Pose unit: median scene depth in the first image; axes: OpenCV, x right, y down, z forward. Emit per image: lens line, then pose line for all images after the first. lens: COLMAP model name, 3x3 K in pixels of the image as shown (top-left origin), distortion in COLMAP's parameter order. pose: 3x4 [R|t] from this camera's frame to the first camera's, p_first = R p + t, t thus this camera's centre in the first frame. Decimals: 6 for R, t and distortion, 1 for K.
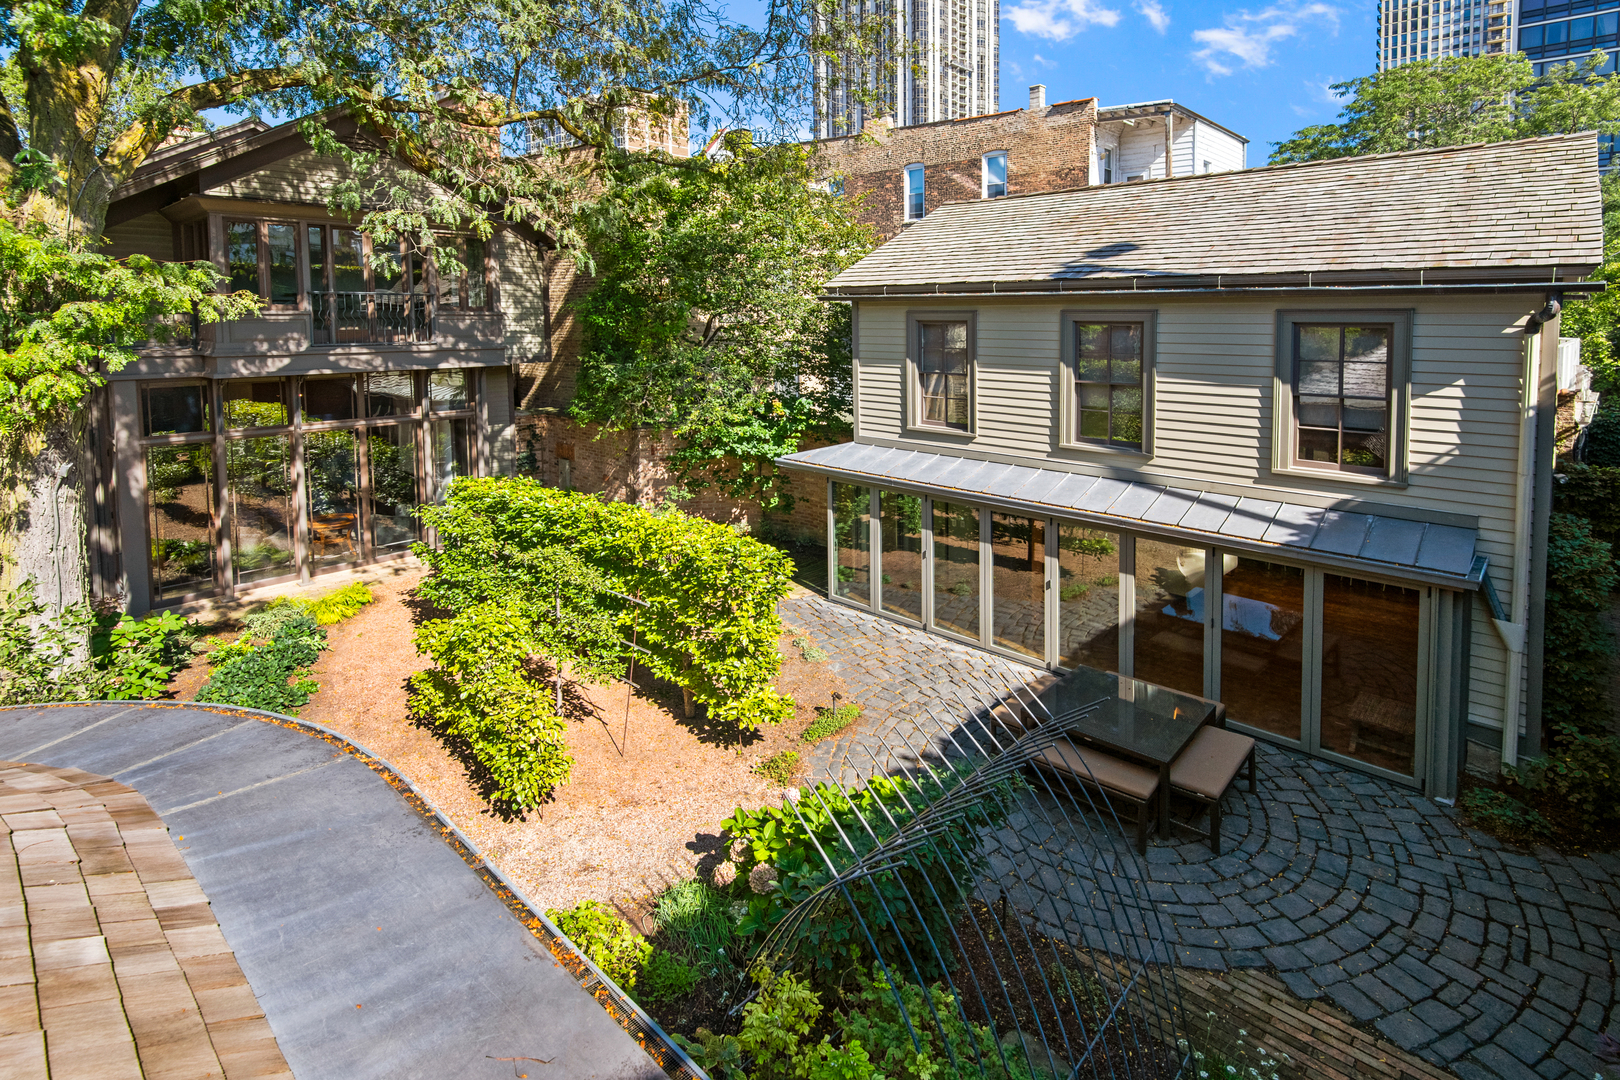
lens RADIAL K [[759.1, 0, 814.7], [0, 759.1, 358.5], [0, 0, 1]] dist [0.001418, -0.000411]
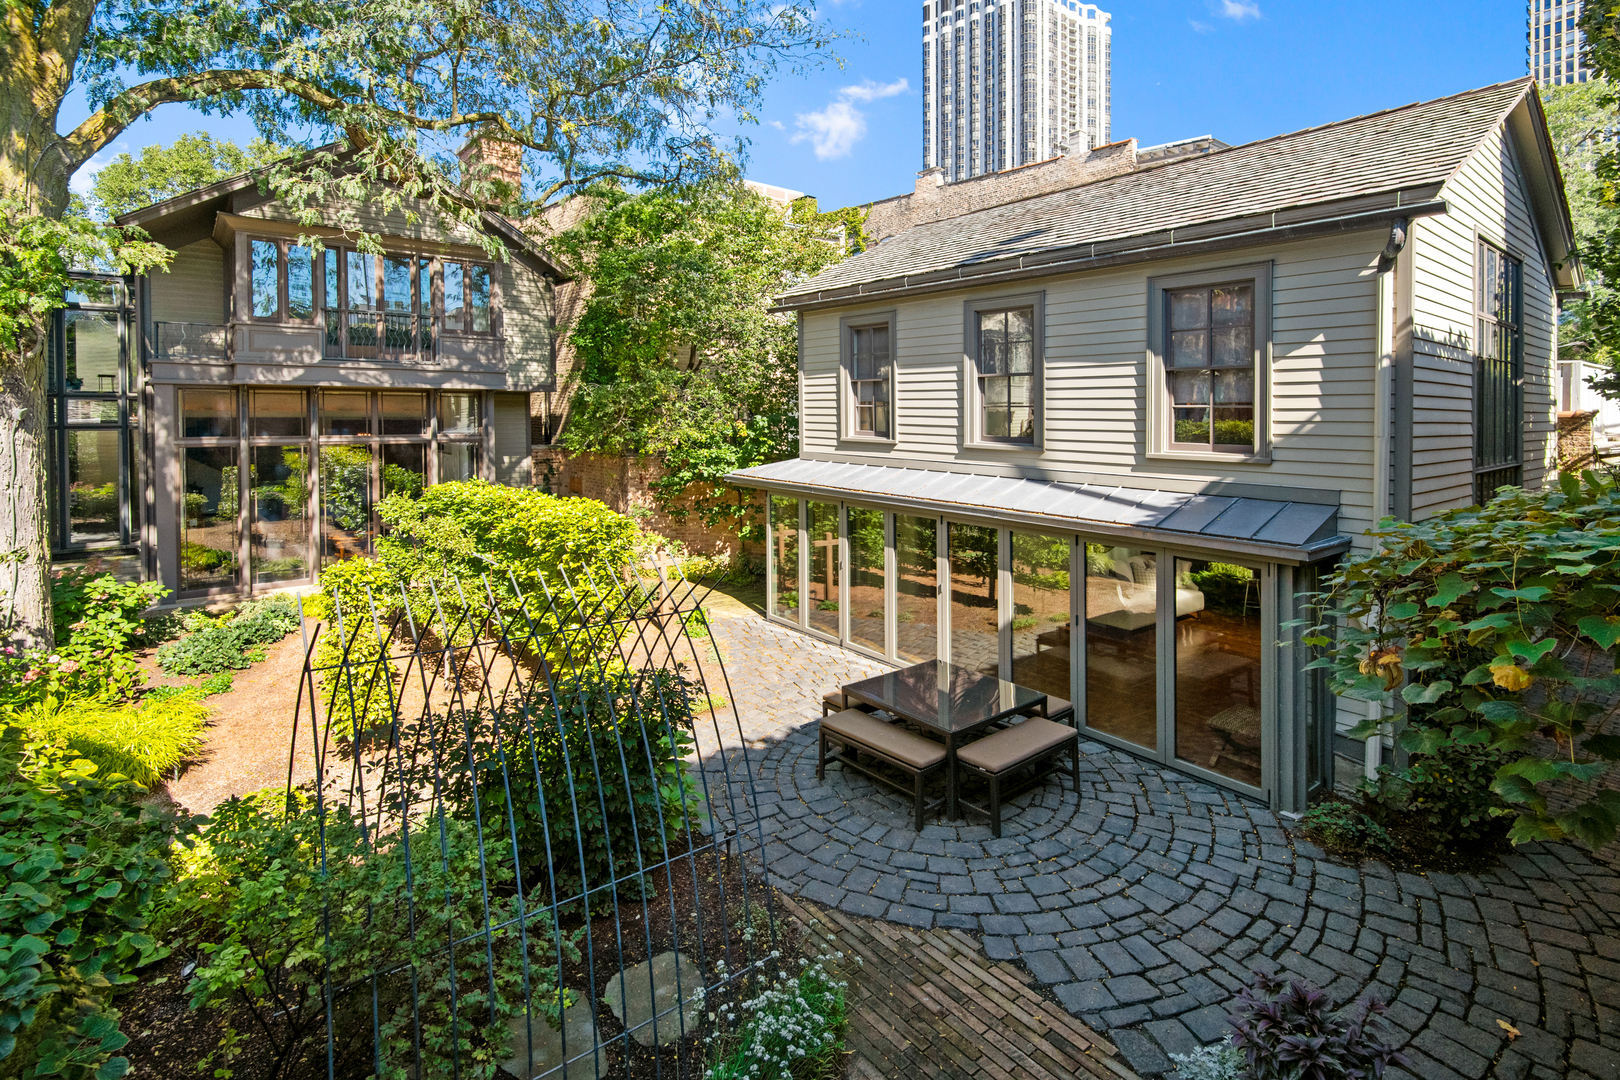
lens RADIAL K [[769.9, 0, 806.5], [0, 769.9, 414.1], [0, 0, 1]] dist [0.001802, 0.000256]
pose [[0.990605, 0.032665, -0.132794, 0.254347], [-0.037631, 0.998676, -0.035063, 0.116708], [0.131473, 0.039731, 0.990523, 0.022266]]
